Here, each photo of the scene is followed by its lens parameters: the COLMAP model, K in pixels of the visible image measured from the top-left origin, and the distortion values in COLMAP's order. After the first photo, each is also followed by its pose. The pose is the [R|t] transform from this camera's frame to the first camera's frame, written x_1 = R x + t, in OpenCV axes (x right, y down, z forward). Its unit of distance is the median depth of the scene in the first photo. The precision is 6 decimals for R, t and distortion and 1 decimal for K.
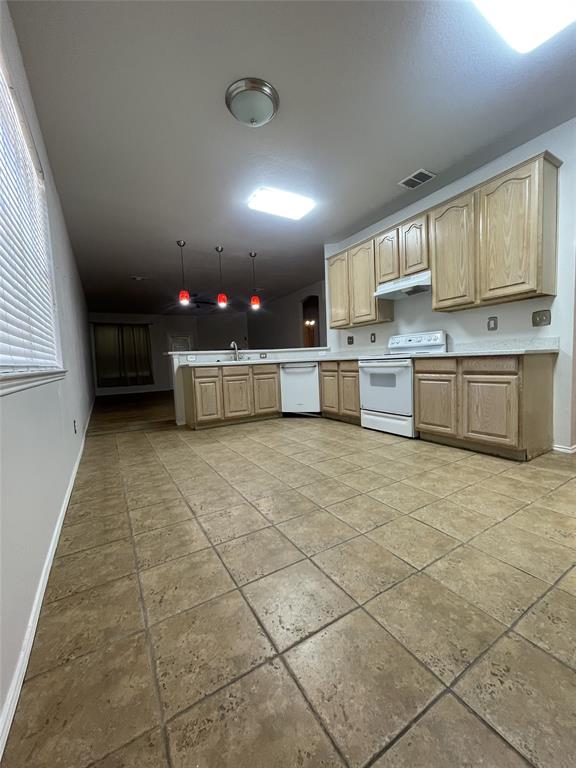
lens RADIAL K [[312.2, 0, 290.6], [0, 312.2, 383.7], [0, 0, 1]] dist [0.001446, 0.000421]
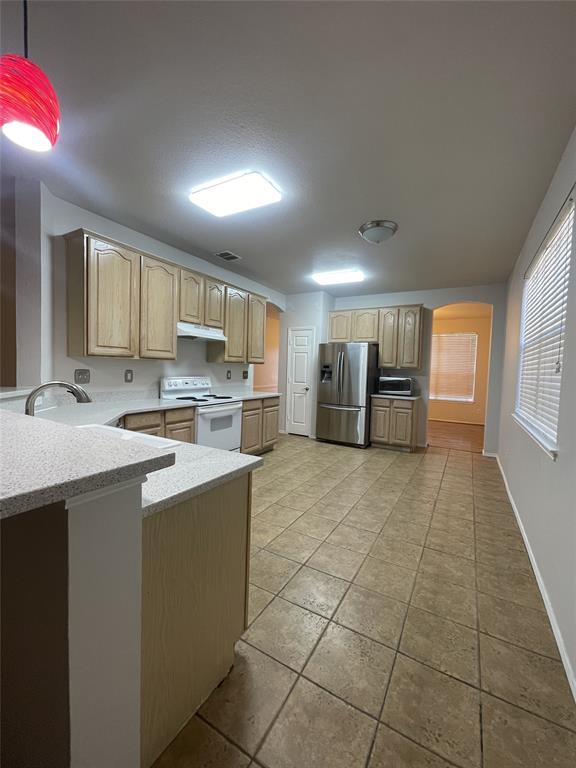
lens RADIAL K [[312.2, 0, 290.6], [0, 312.2, 383.7], [0, 0, 1]] dist [0.001446, 0.000421]
pose [[-0.490795, -0.017266, 0.871104, -0.773162], [0.054466, 0.997240, 0.050453, -0.194051], [-0.869571, 0.072208, -0.488500, 1.371794]]
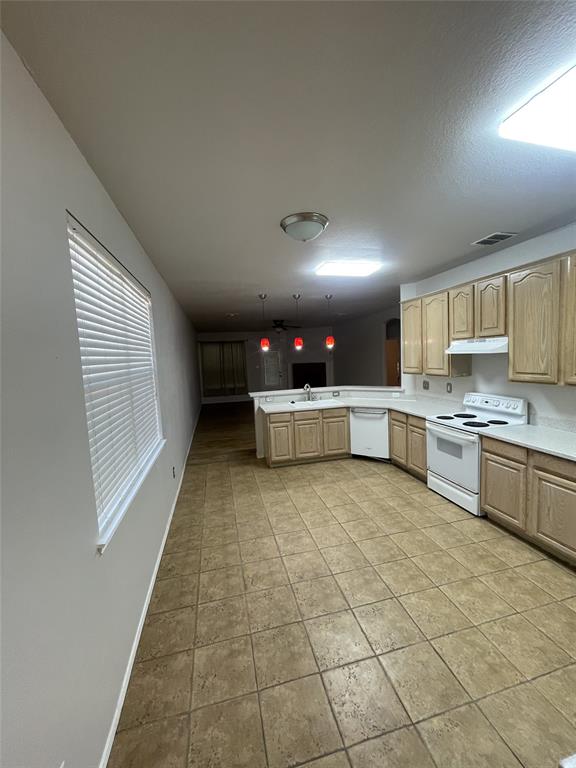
lens RADIAL K [[312.2, 0, 290.6], [0, 312.2, 383.7], [0, 0, 1]] dist [0.001446, 0.000421]
pose [[0.955198, 0.025273, -0.294886, 0.113852], [-0.017396, 0.999419, 0.029307, -0.239268], [0.295455, -0.022864, 0.955083, -0.058585]]
